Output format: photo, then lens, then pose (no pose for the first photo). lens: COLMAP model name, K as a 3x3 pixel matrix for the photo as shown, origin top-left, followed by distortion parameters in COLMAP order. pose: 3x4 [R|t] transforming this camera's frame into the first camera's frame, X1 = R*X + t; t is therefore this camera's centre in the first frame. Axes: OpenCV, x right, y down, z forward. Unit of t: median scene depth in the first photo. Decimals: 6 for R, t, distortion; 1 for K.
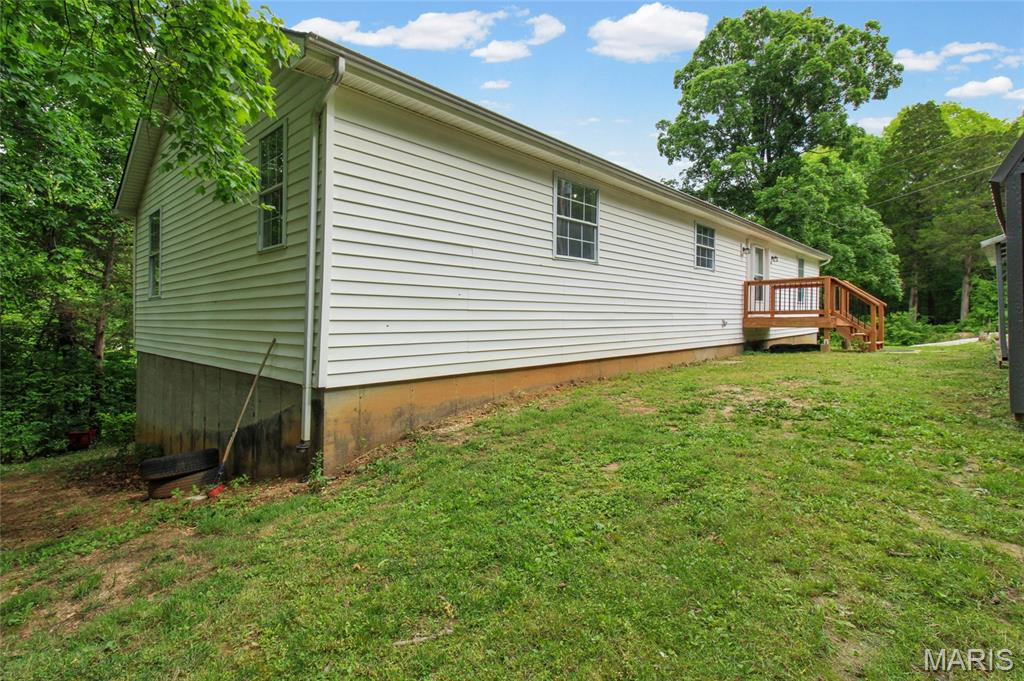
lens RADIAL K [[503.4, 0, 512.0], [0, 503.4, 340.5], [0, 0, 1]] dist [0.000283, 0.000126]
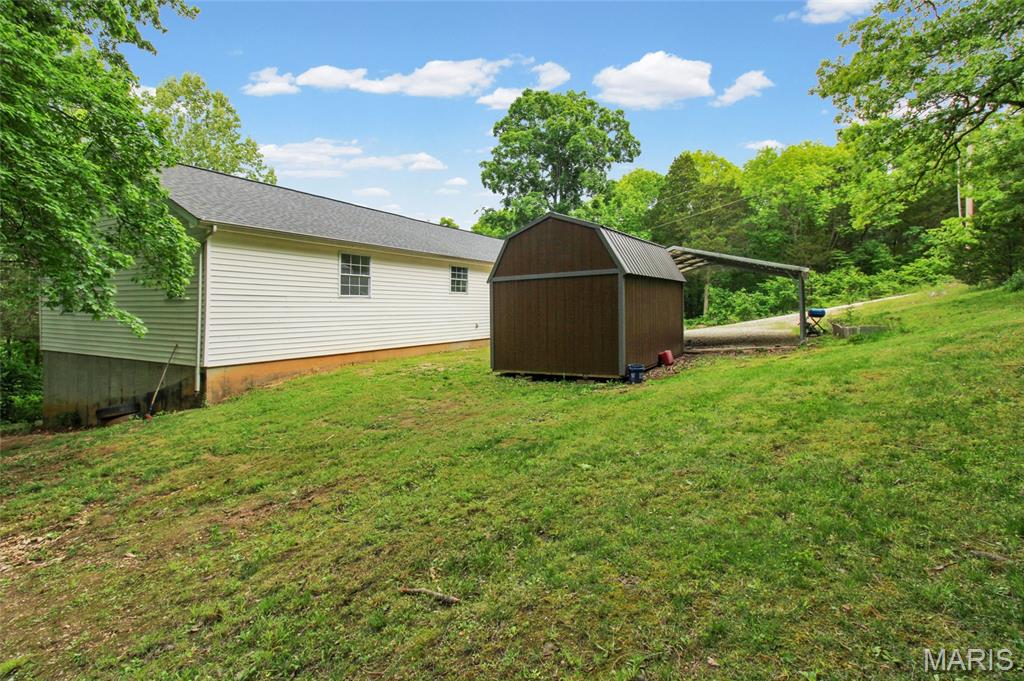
lens RADIAL K [[484.2, 0, 512.6], [0, 484.2, 329.1], [0, 0, 1]] dist [0.000950, 0.000475]
pose [[0.968665, -0.007484, 0.248258, 0.325657], [0.007866, 0.999969, -0.000545, -0.049262], [-0.248246, 0.002480, 0.968694, -1.129946]]
